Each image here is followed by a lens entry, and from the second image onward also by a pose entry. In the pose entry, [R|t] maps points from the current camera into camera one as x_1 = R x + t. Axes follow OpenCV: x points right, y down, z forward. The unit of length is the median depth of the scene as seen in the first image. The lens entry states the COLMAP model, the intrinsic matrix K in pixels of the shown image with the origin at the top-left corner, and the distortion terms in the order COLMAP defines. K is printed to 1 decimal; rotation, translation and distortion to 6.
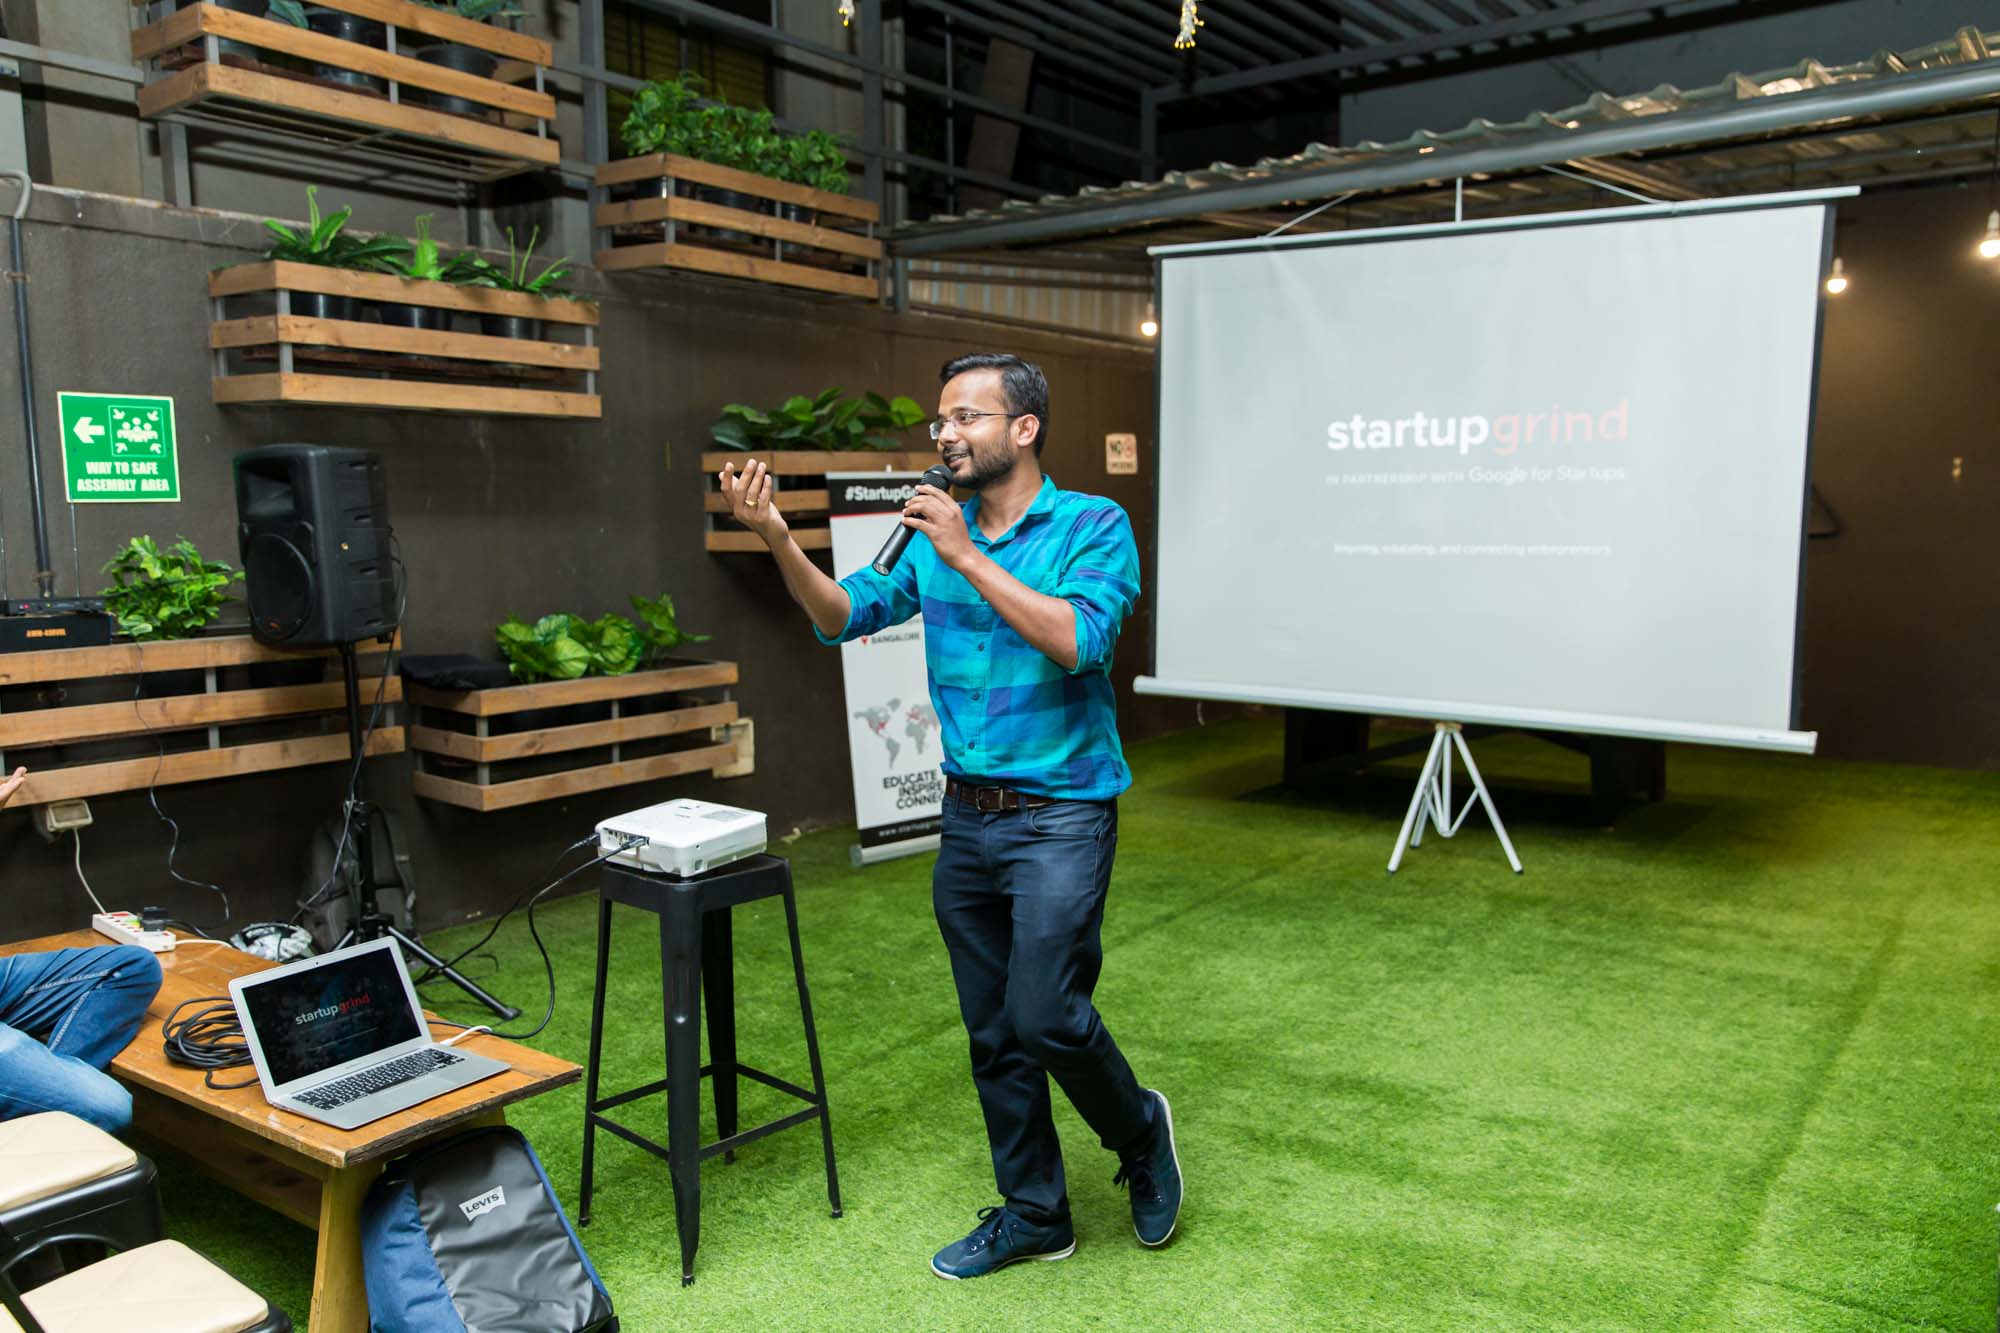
lens RADIAL K [[1472.5, 0, 999.9], [0, 1472.5, 663.1], [0, 0, 1]] dist [-0.004055, 0.002412]
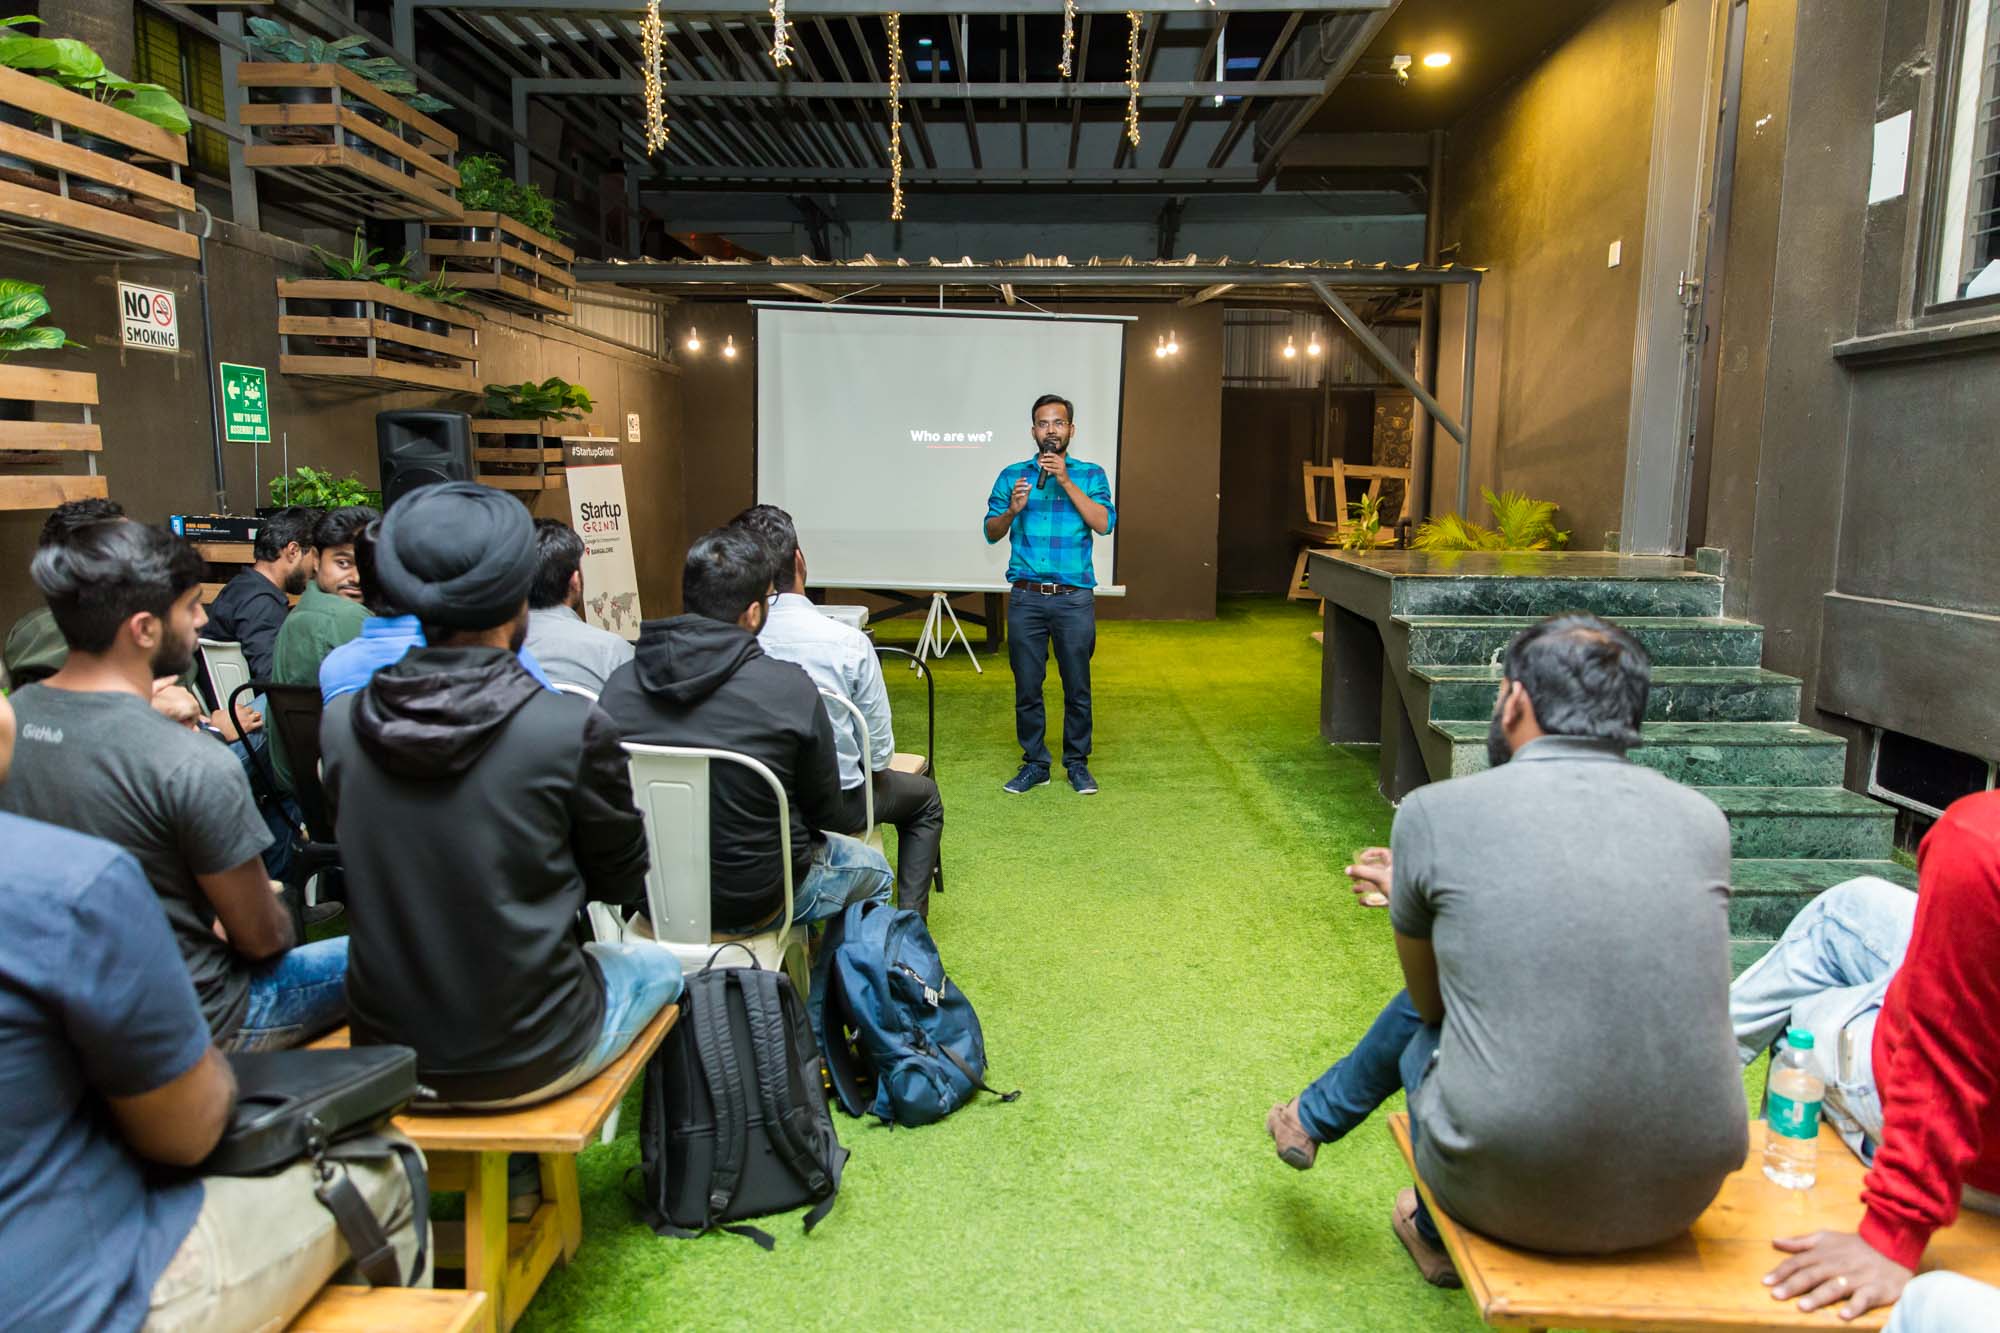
lens RADIAL K [[1372.0, 0, 1002.3], [0, 1372.0, 674.2], [0, 0, 1]] dist [-0.033959, -0.000364]
pose [[0.801693, -0.064136, 0.594285, -0.796736], [0.043768, 0.997857, 0.048648, 0.079188], [-0.596131, -0.012990, 0.802782, -0.466719]]
